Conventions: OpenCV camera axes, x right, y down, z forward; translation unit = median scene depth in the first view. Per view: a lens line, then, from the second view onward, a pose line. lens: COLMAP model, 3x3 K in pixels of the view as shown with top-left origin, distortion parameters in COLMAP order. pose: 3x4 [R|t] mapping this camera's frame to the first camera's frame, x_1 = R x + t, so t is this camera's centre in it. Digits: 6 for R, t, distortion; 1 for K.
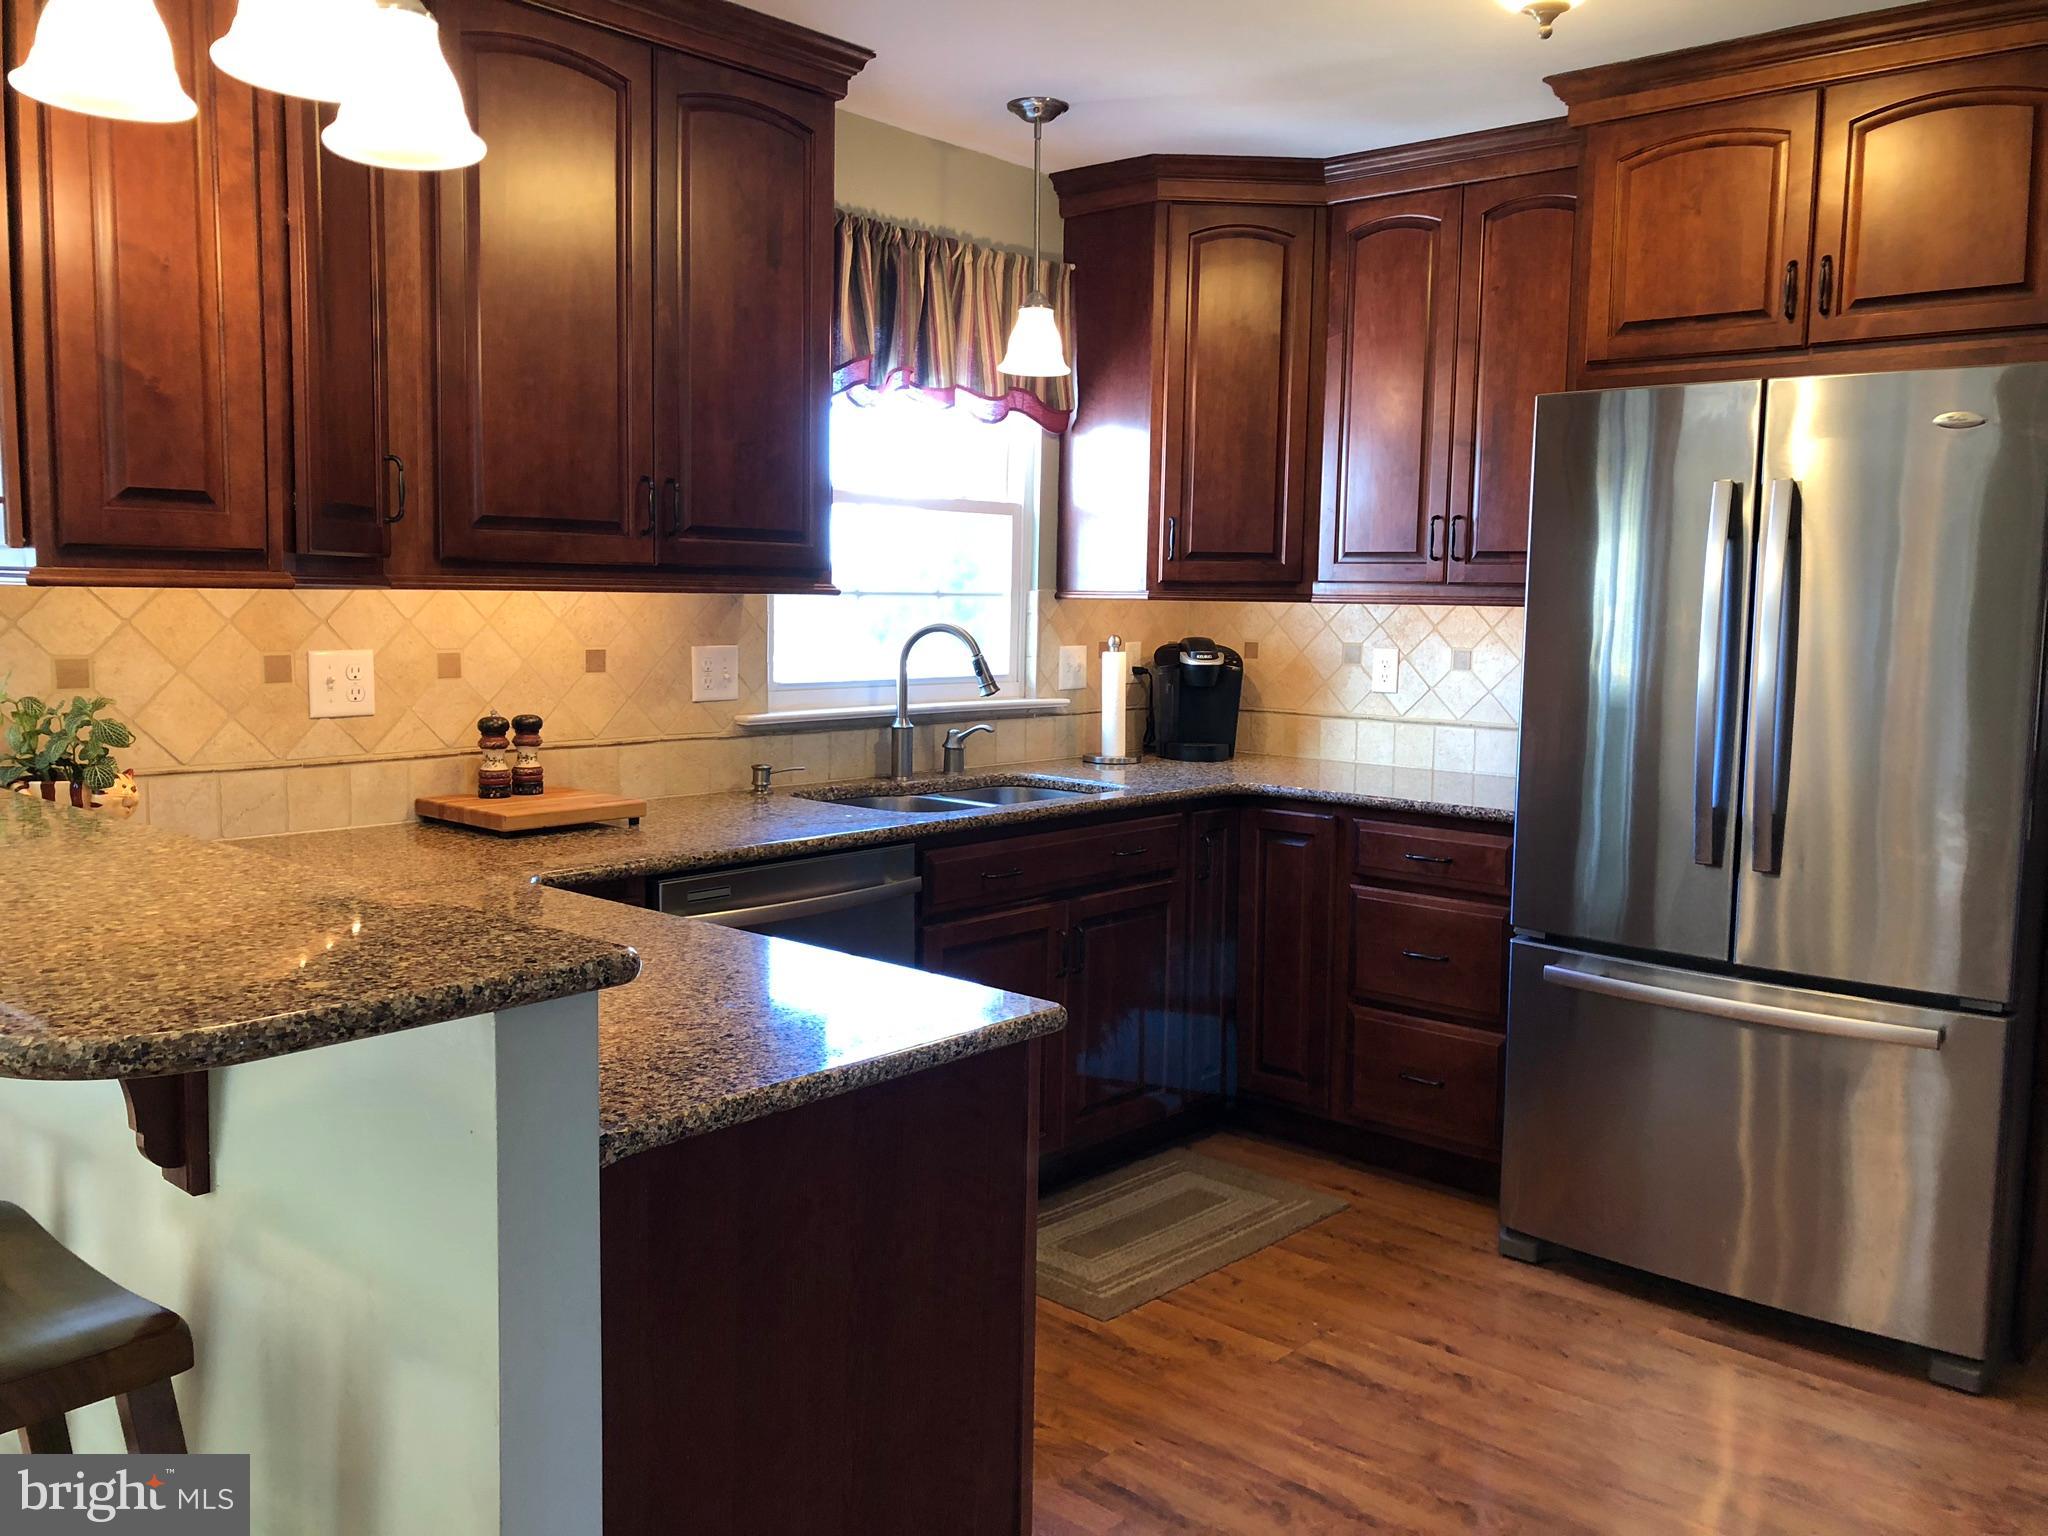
lens RADIAL K [[1683.9, 0, 1024.0], [0, 1683.9, 768.0], [0, 0, 1]] dist [0.047256, -0.097589]
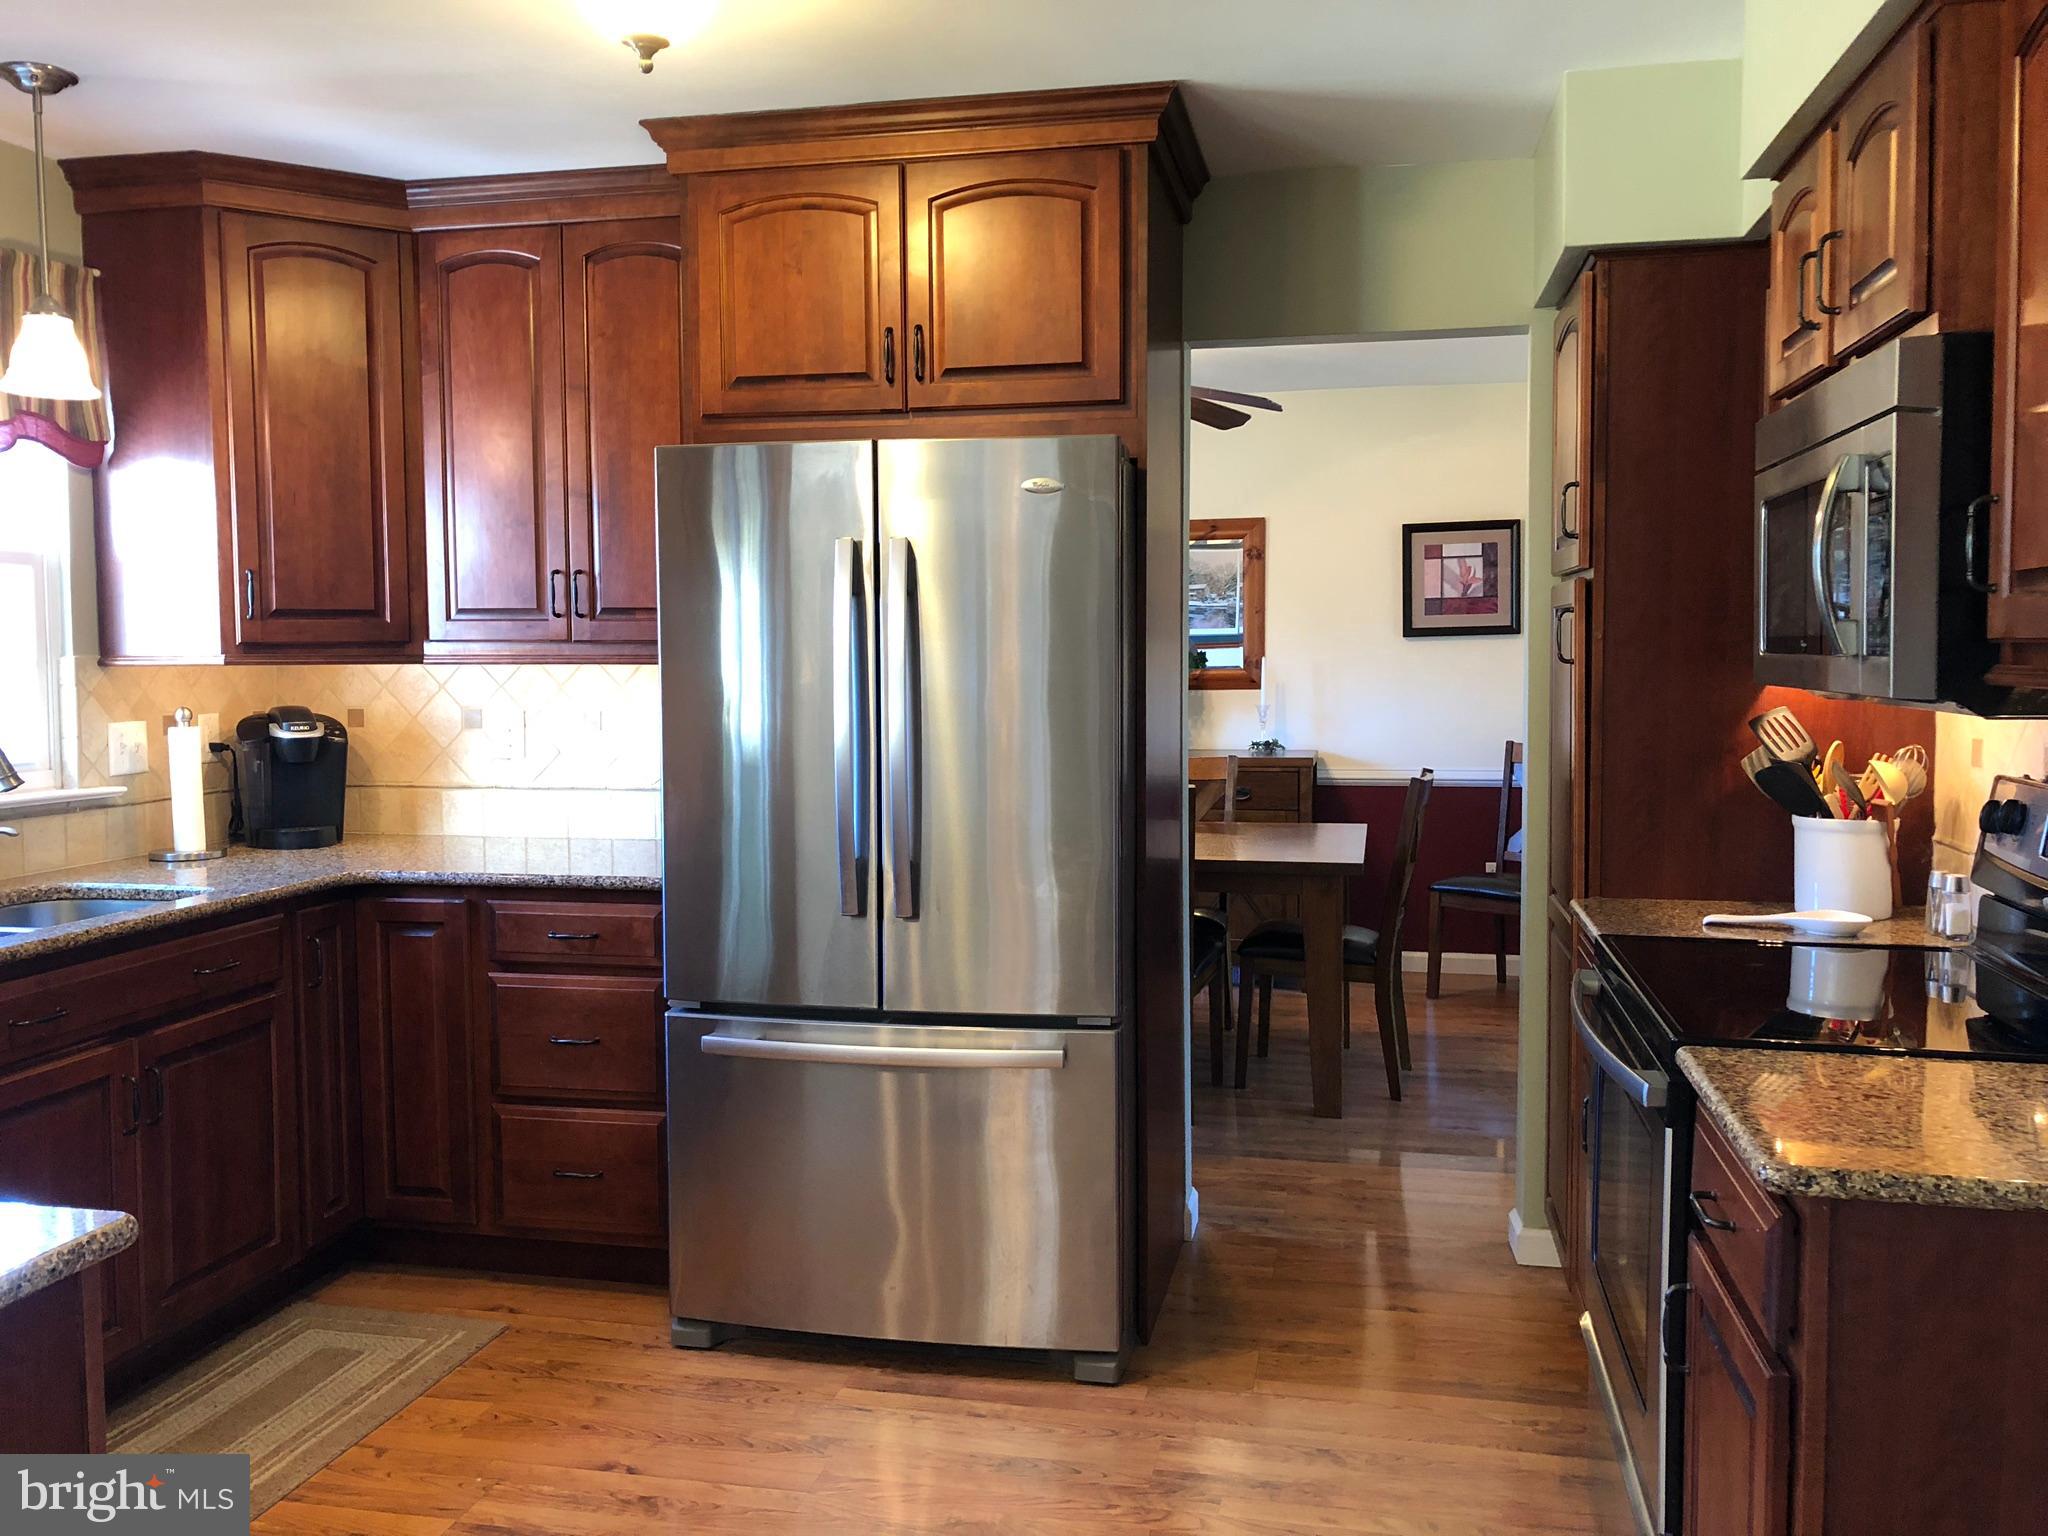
lens RADIAL K [[1729.2, 0, 1024.0], [0, 1729.2, 768.0], [0, 0, 1]] dist [0.030817, -0.003919]
pose [[0.875495, -0.051107, 0.480517, 0.002502], [0.067725, 0.997554, -0.017295, -0.005812], [-0.478458, 0.047684, 0.876815, 0.039536]]
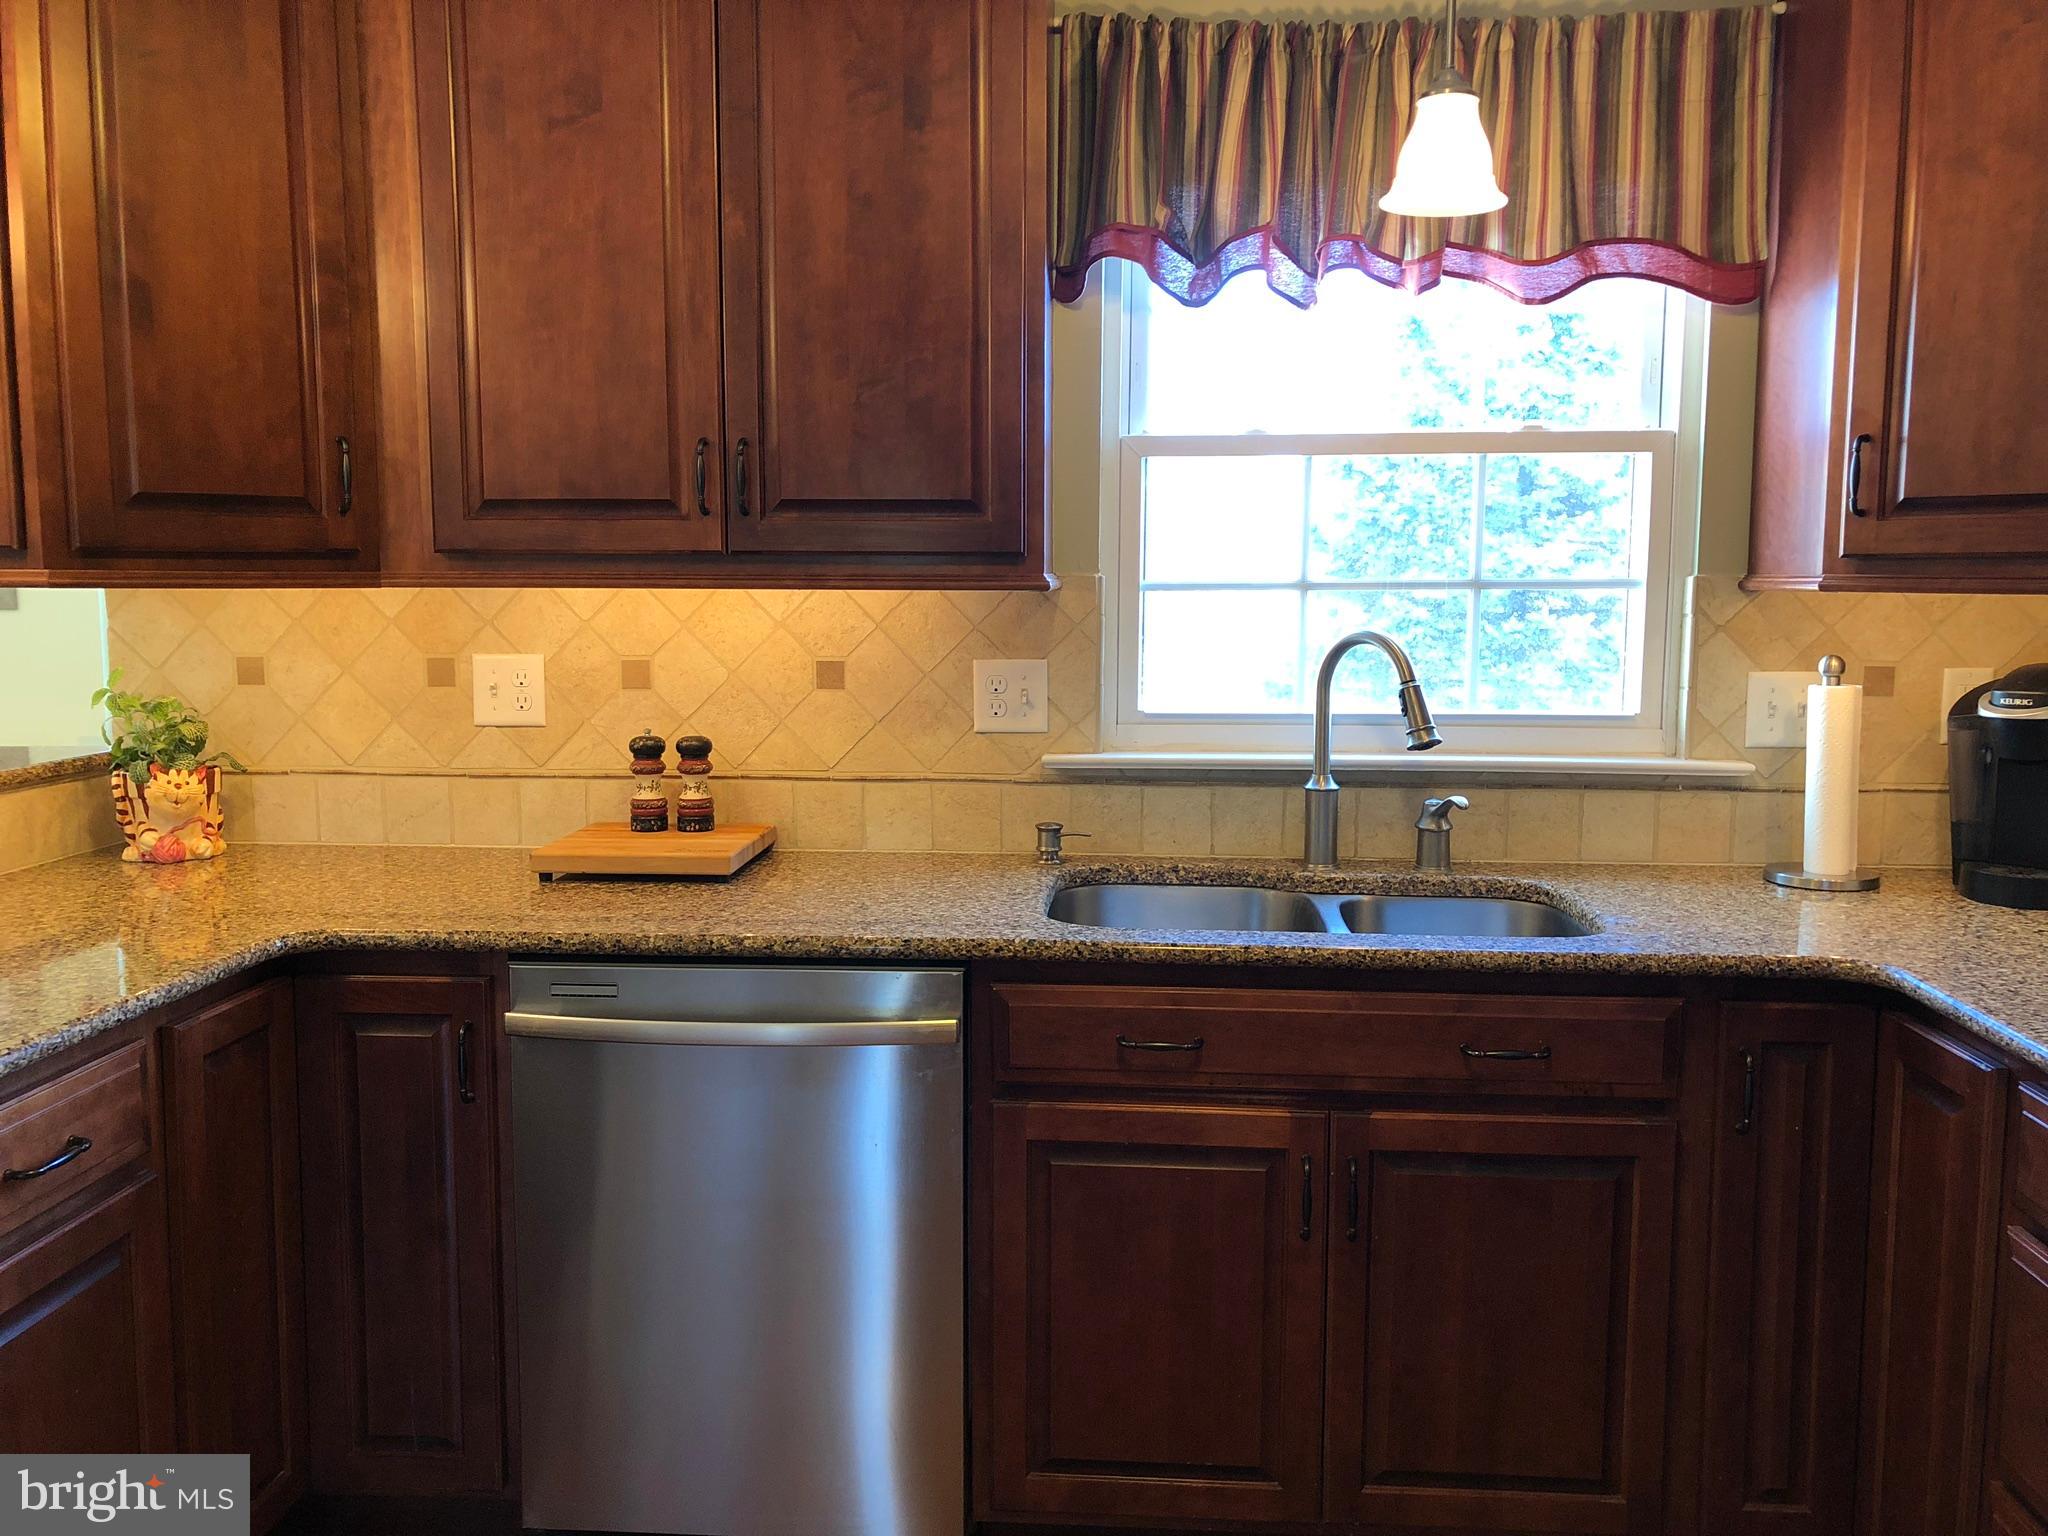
lens RADIAL K [[1675.4, 0, 1024.0], [0, 1675.4, 768.0], [0, 0, 1]] dist [0.039178, -0.018000]
pose [[0.599491, 0.077360, -0.796634, 0.331225], [-0.075791, 0.996332, 0.039717, -0.043395], [0.796785, 0.036568, 0.603156, 0.445914]]
